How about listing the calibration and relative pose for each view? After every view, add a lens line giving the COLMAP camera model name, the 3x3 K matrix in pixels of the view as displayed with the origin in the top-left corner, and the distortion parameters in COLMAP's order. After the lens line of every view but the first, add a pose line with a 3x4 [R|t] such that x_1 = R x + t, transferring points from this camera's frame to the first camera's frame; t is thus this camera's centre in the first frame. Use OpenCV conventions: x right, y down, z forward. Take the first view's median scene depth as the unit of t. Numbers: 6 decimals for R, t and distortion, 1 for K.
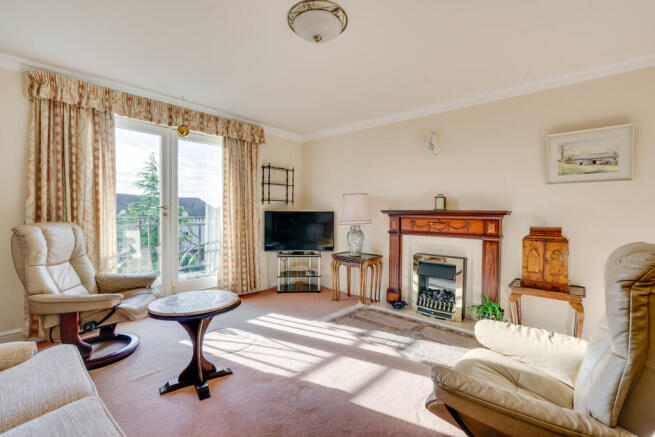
lens RADIAL K [[297.3, 0, 329.8], [0, 297.3, 217.4], [0, 0, 1]] dist [0.007842, -0.000207]
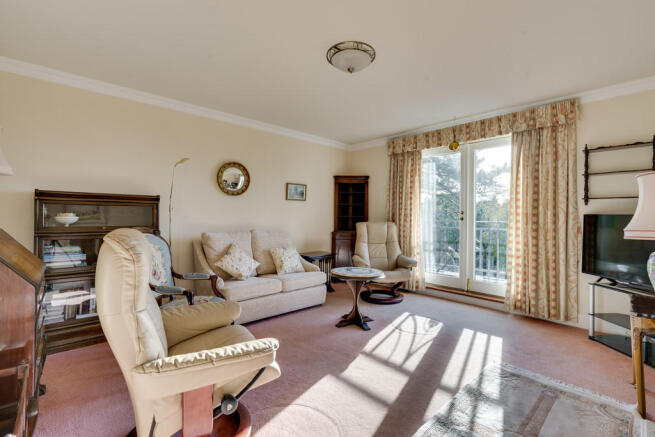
lens RADIAL K [[297.3, 0, 326.2], [0, 297.3, 218.0], [0, 0, 1]] dist [0.007842, -0.000207]
pose [[-0.091323, -0.005817, -0.995804, 0.712800], [-0.028561, 0.999587, -0.003220, 0.007715], [0.995412, 0.028147, -0.091451, 0.622956]]
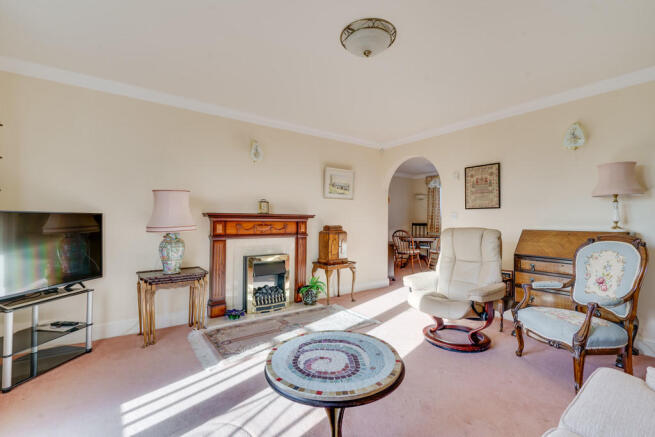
lens RADIAL K [[297.3, 0, 330.2], [0, 297.3, 215.9], [0, 0, 1]] dist [0.007842, -0.000207]
pose [[0.206880, -0.001278, 0.978366, -0.684006], [0.008360, 0.999965, -0.000462, -0.014449], [-0.978331, 0.008275, 0.206883, 0.555699]]
